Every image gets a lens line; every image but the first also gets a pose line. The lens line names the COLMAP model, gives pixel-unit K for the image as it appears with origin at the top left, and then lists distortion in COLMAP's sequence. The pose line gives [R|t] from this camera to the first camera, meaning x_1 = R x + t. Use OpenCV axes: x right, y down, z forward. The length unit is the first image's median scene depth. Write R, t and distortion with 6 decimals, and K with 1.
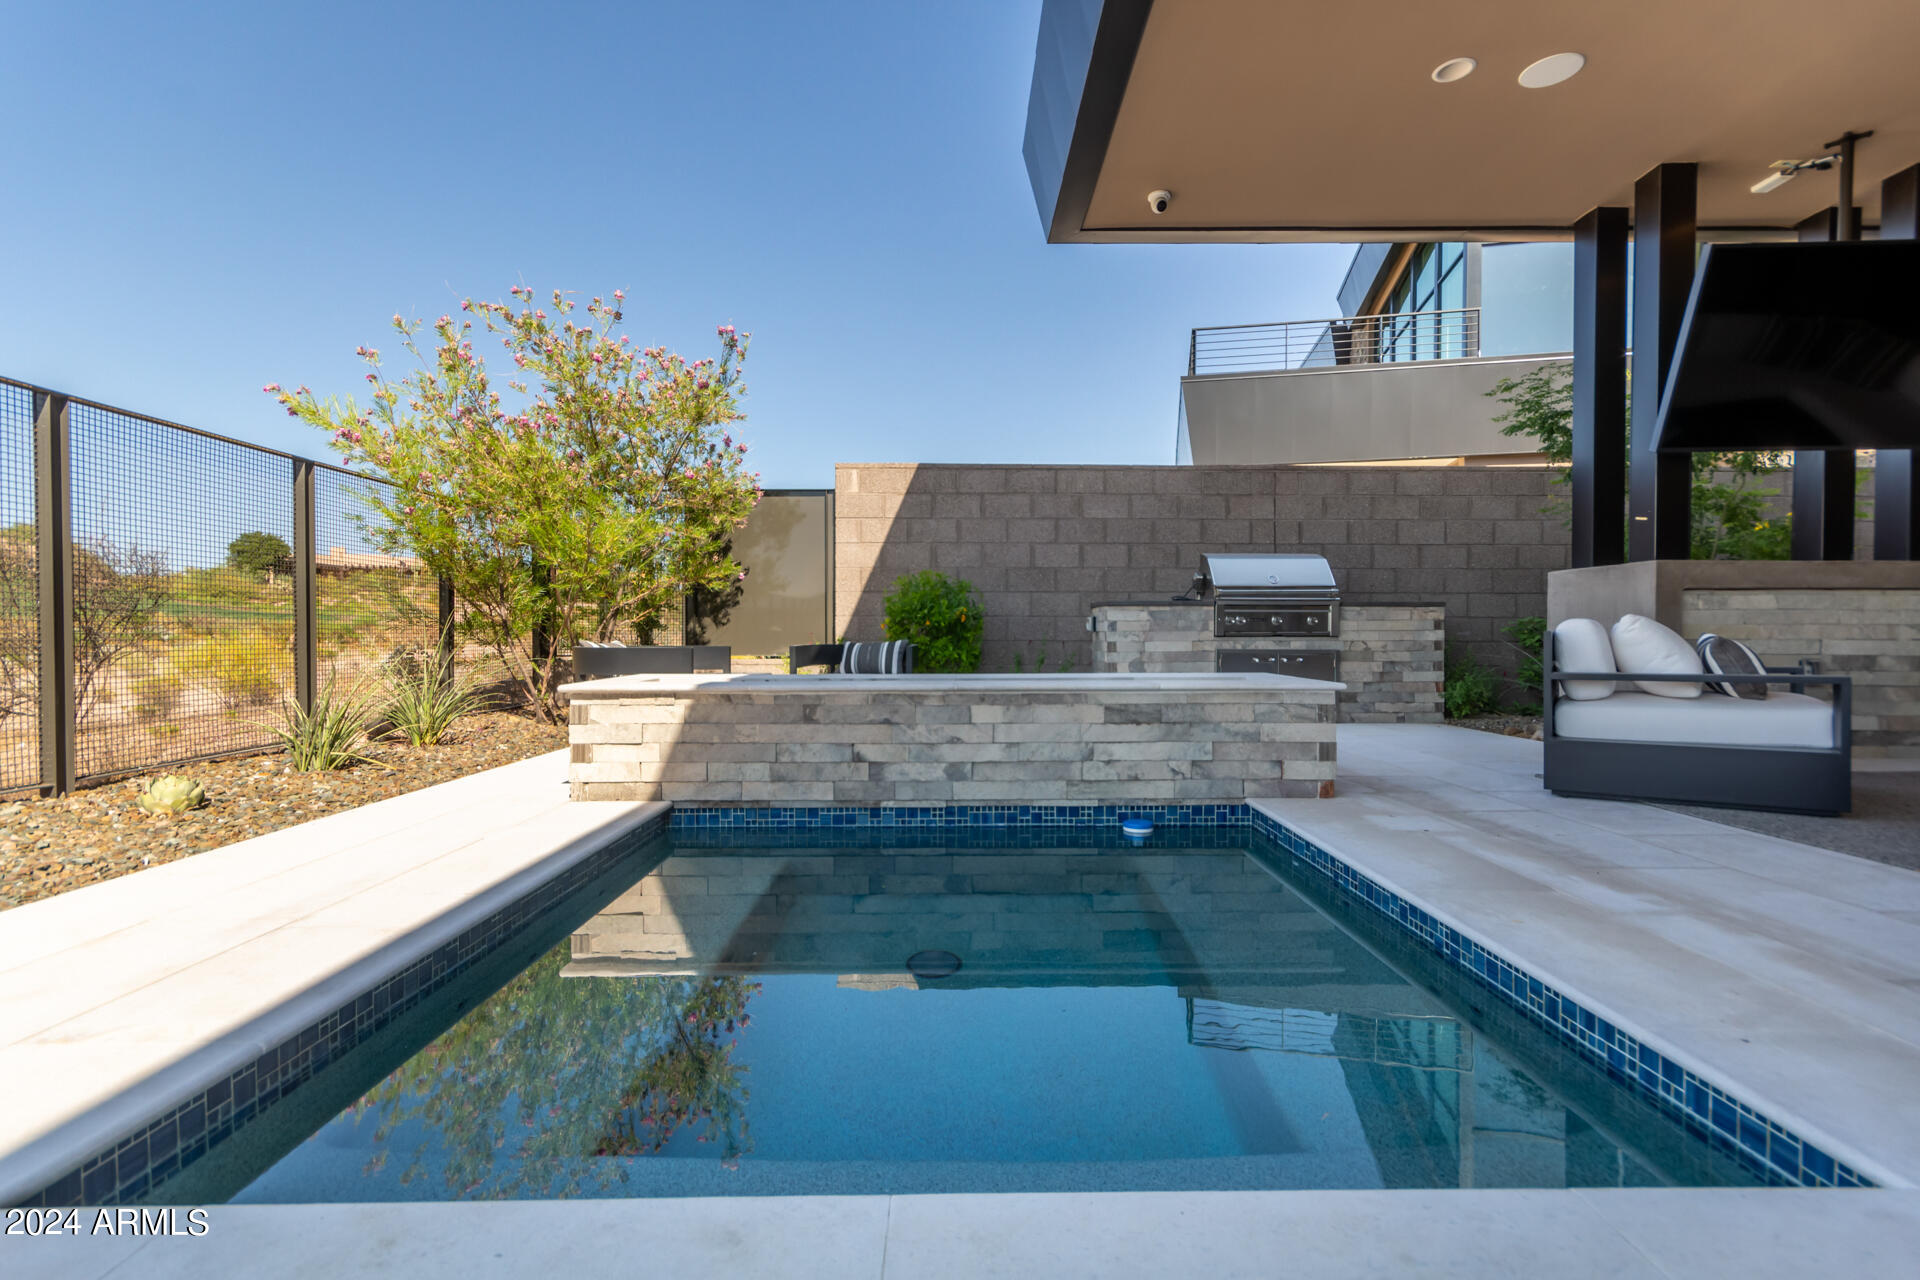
lens RADIAL K [[889.2, 0, 970.8], [0, 889.2, 640.7], [0, 0, 1]] dist [0.003266, 0.000604]
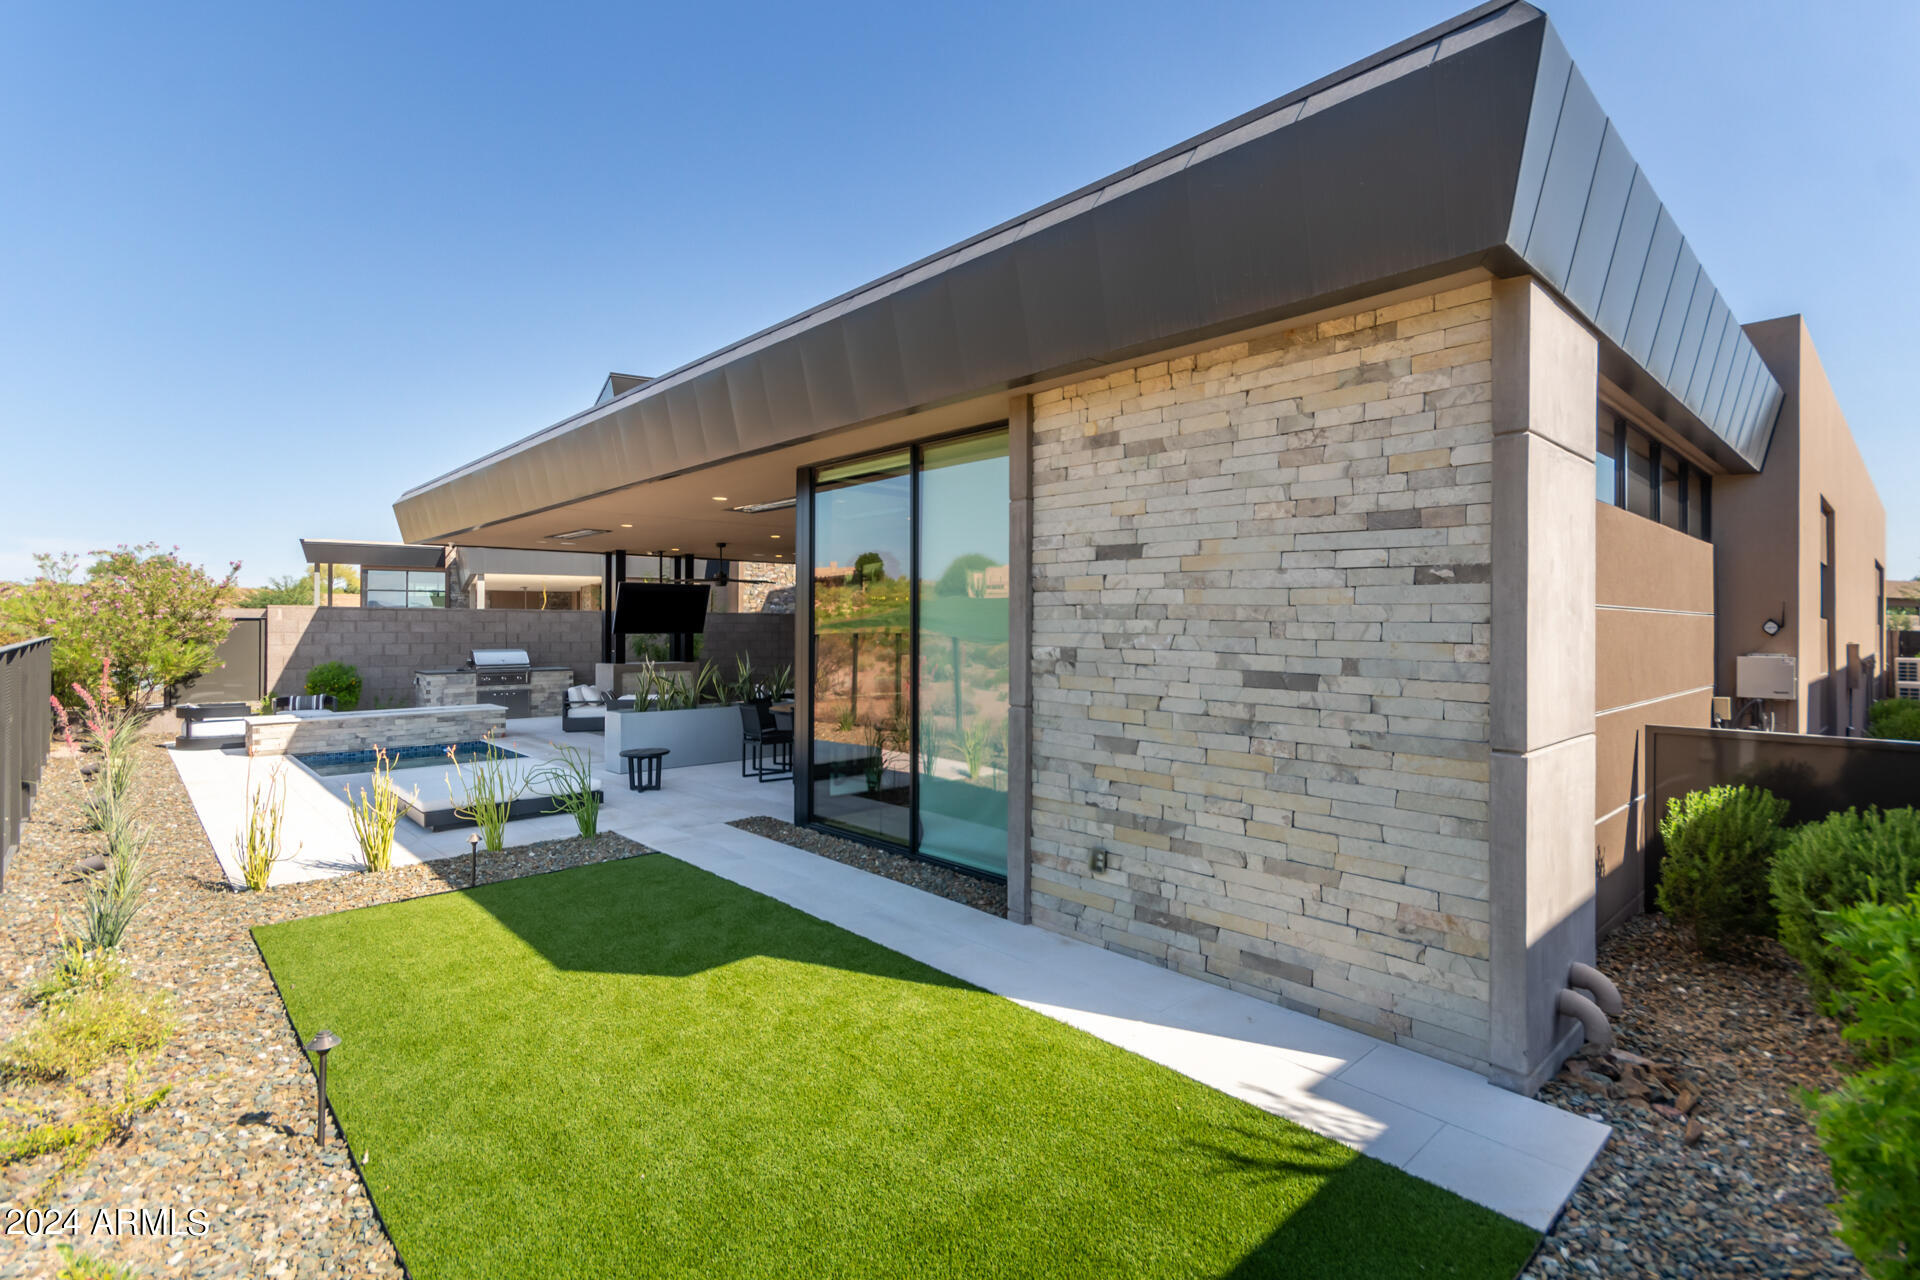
lens RADIAL K [[897.3, 0, 970.9], [0, 897.3, 626.3], [0, 0, 1]] dist [0.004268, 0.000276]
pose [[0.733853, 0.002645, 0.679303, -0.406655], [0.004281, 0.999955, -0.008517, -0.141346], [-0.679295, 0.009158, 0.733808, -1.738471]]
